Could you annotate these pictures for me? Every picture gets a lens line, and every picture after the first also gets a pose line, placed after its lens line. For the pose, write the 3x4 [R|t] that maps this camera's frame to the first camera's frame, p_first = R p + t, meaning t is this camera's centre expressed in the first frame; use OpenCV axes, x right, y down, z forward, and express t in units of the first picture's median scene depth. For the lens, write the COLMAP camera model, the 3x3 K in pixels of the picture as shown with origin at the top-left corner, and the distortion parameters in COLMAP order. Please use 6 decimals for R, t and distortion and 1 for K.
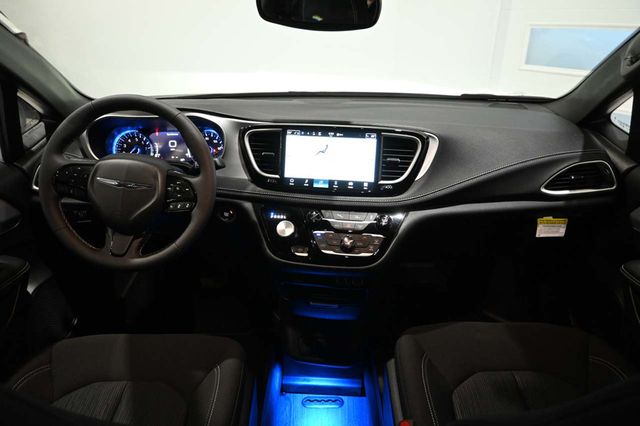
lens RADIAL K [[440.3, 0, 320.0], [0, 440.3, 213.0], [0, 0, 1]] dist [0.000912, 0.002972]
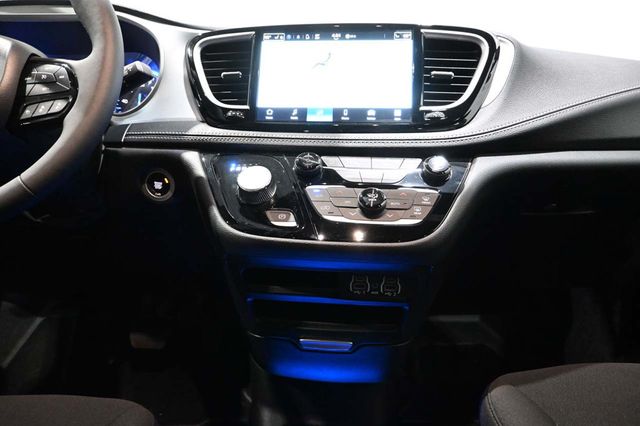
lens RADIAL K [[440.3, 0, 320.0], [0, 440.3, 213.0], [0, 0, 1]] dist [0.000912, 0.002972]
pose [[0.999882, -0.002212, 0.015214, -0.006472], [0.006036, 0.966613, -0.256169, 0.207500], [-0.014140, 0.256231, 0.966512, 0.476560]]
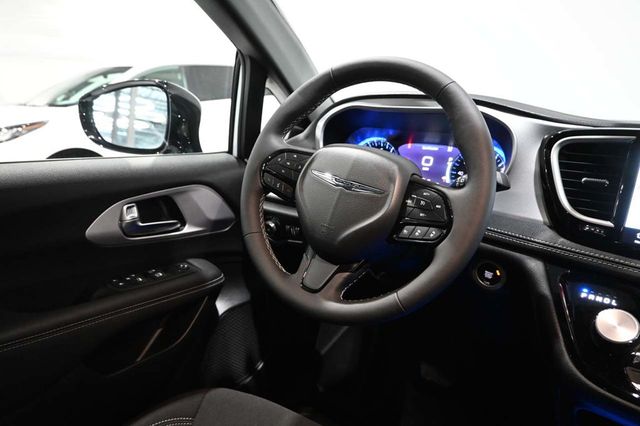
lens RADIAL K [[440.3, 0, 320.0], [0, 440.3, 213.0], [0, 0, 1]] dist [0.000912, 0.002972]
pose [[0.842290, 0.159379, -0.514923, -0.119687], [-0.247930, 0.962790, -0.107551, 0.047948], [0.478621, 0.218254, 0.850463, 0.390315]]
